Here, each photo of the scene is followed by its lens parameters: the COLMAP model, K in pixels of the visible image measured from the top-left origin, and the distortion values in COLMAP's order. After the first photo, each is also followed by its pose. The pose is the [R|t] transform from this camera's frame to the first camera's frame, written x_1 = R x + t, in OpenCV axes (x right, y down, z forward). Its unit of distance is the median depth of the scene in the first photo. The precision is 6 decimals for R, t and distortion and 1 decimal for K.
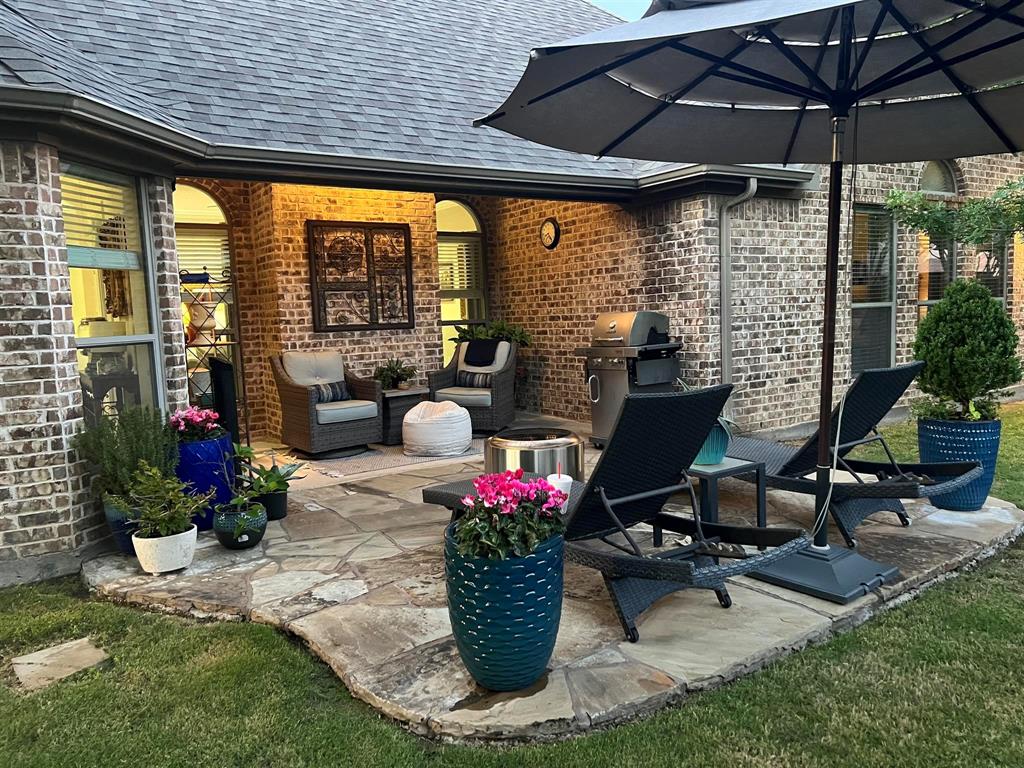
lens RADIAL K [[770.6, 0, 513.1], [0, 770.6, 385.6], [0, 0, 1]] dist [0.050695, -0.058282]
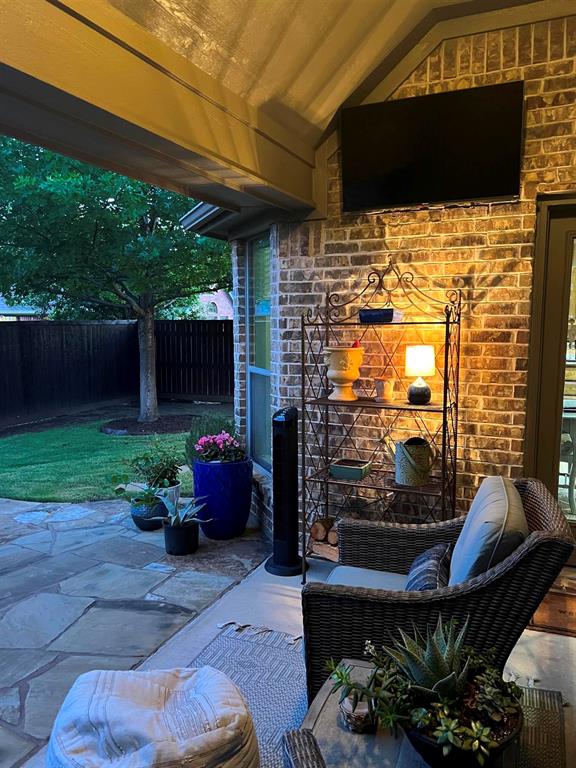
lens RADIAL K [[578.0, 0, 285.0], [0, 578.0, 383.1], [0, 0, 1]] dist [0.050695, -0.058282]
pose [[-0.848627, 0.105969, -0.518269, -0.050217], [-0.008492, 0.976875, 0.213645, -0.281743], [0.528924, 0.185706, -0.828102, 2.073337]]
